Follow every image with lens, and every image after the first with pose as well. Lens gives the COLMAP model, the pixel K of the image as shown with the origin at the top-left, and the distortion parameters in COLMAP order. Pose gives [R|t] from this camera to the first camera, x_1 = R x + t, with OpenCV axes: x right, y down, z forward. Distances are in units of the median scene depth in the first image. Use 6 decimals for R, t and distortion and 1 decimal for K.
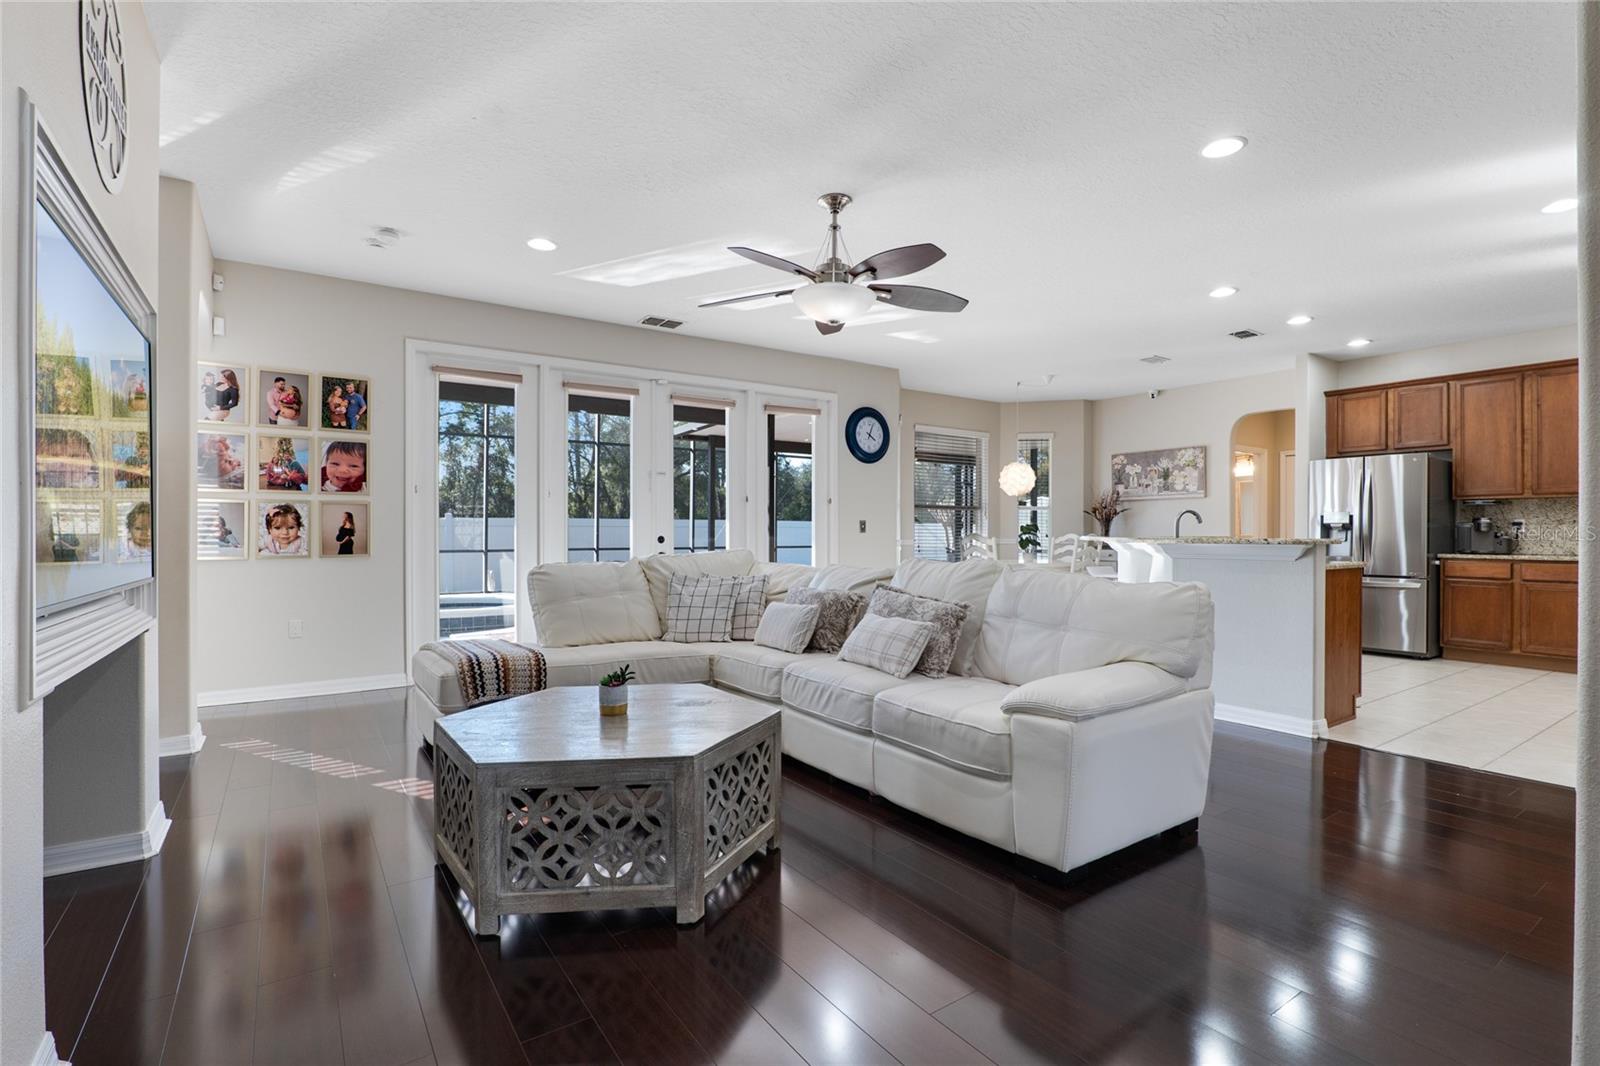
lens RADIAL K [[745.8, 0, 824.4], [0, 745.8, 536.8], [0, 0, 1]] dist [-0.019225, 0.002132]
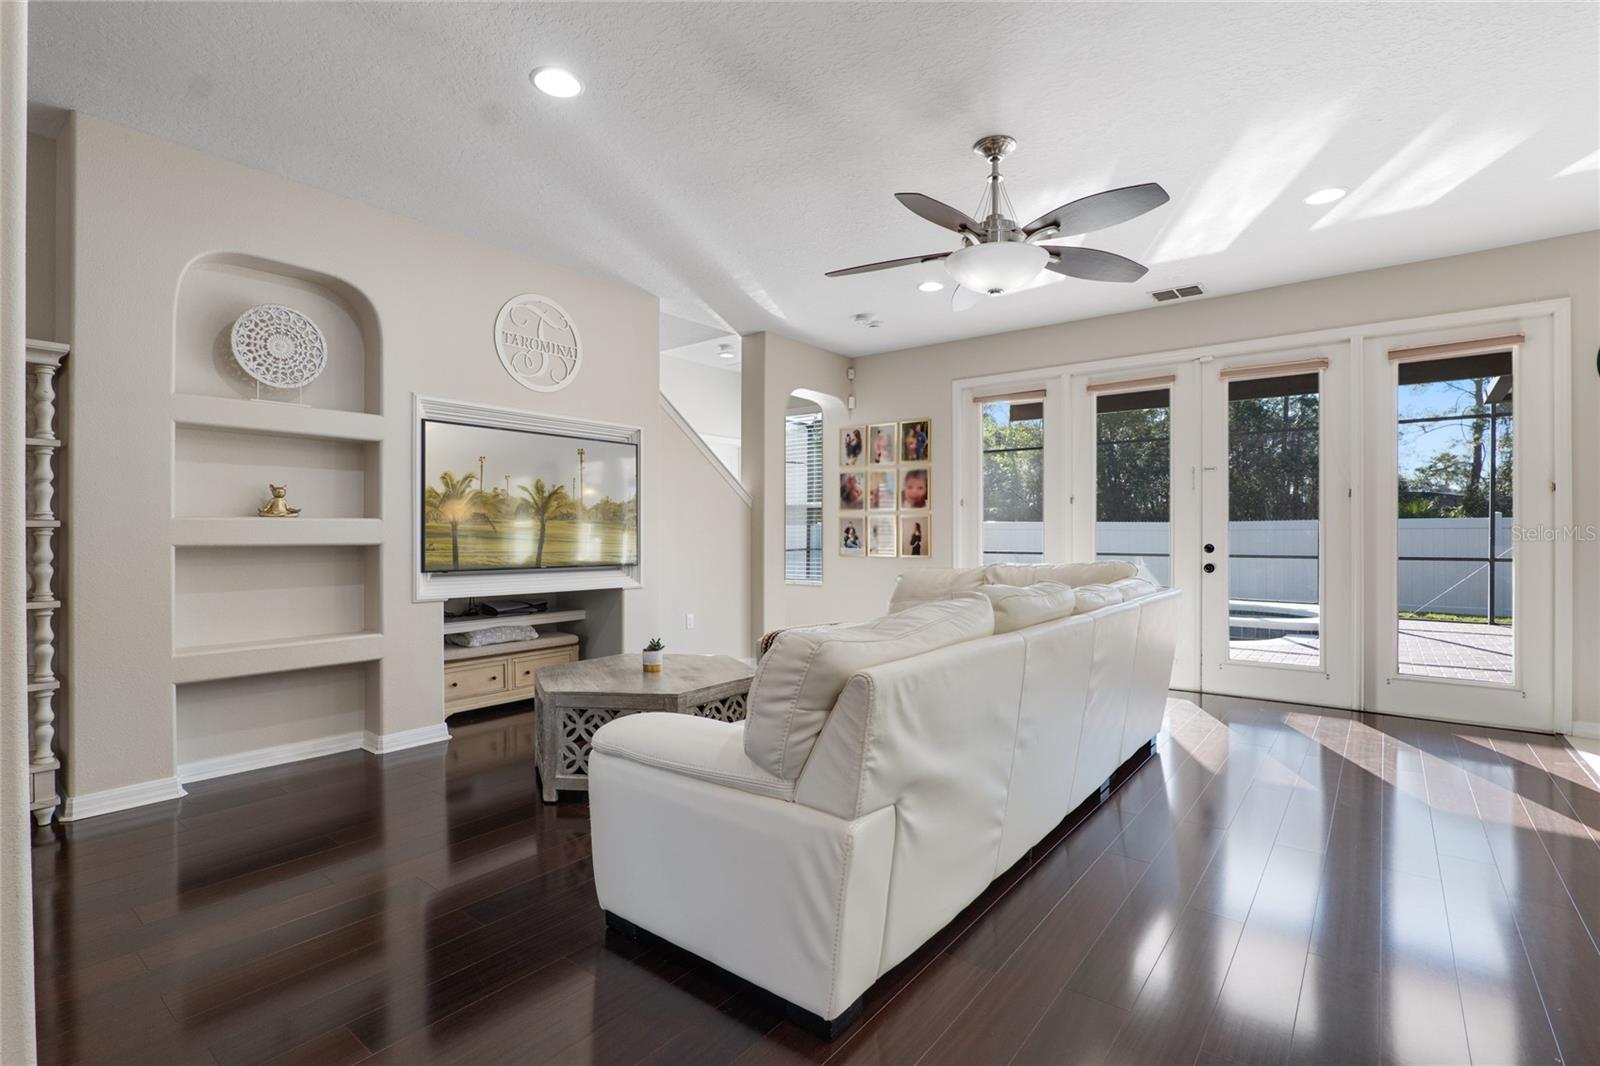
lens RADIAL K [[745.8, 0, 802.7], [0, 745.8, 537.3], [0, 0, 1]] dist [-0.019225, 0.002132]
pose [[0.297181, 0.000580, -0.954821, 0.563889], [-0.004907, 0.999988, -0.000920, -0.005600], [0.954808, 0.004958, 0.297180, 0.409190]]
